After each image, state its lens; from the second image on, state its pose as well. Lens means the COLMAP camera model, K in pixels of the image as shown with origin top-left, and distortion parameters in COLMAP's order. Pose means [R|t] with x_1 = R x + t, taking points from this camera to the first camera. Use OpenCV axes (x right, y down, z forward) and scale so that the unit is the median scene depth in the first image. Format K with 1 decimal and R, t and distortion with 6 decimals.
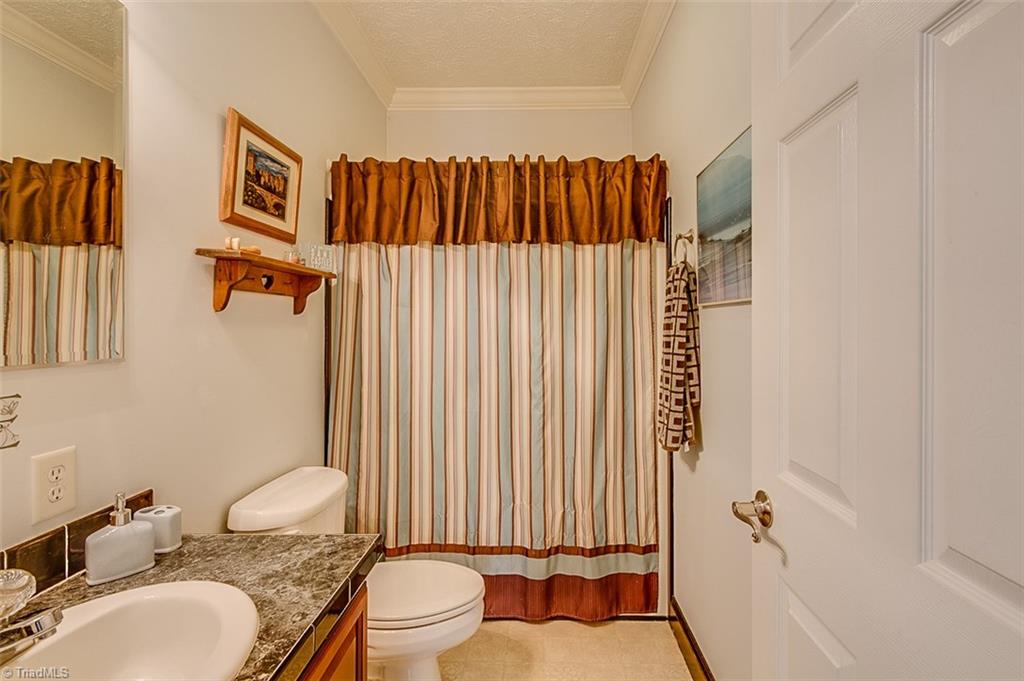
lens RADIAL K [[475.6, 0, 526.8], [0, 475.6, 318.2], [0, 0, 1]] dist [-0.013226, 0.001612]
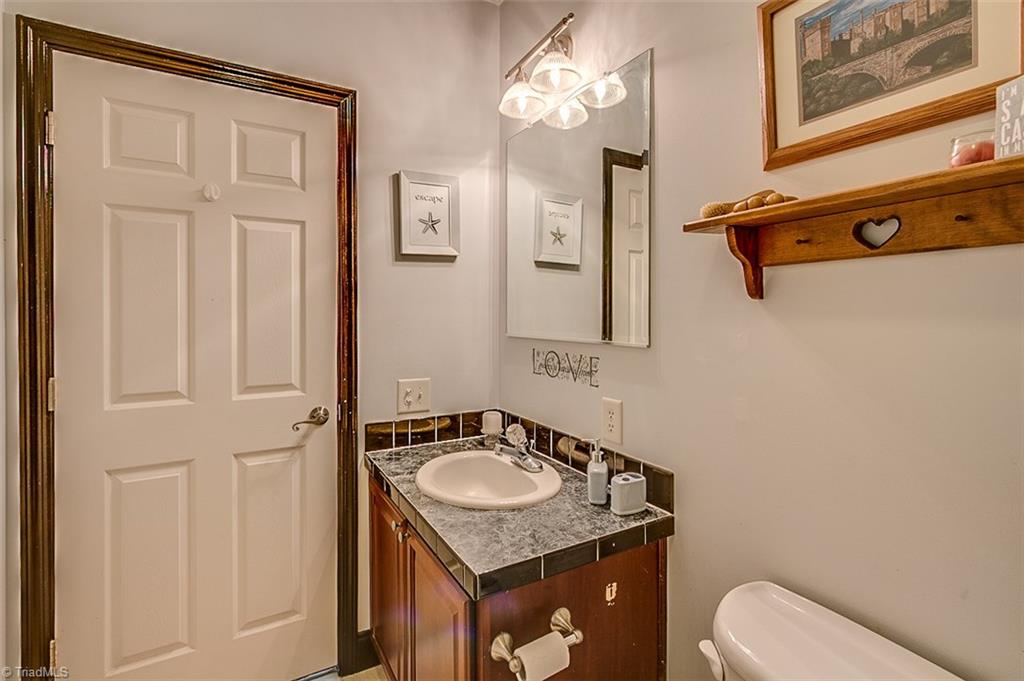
lens RADIAL K [[475.6, 0, 507.9], [0, 475.6, 312.5], [0, 0, 1]] dist [-0.013226, 0.001612]
pose [[-0.857029, 0.005033, -0.515244, 0.070809], [0.013412, 0.999831, -0.012542, 0.014024], [0.515094, -0.017659, -0.856952, 1.898919]]
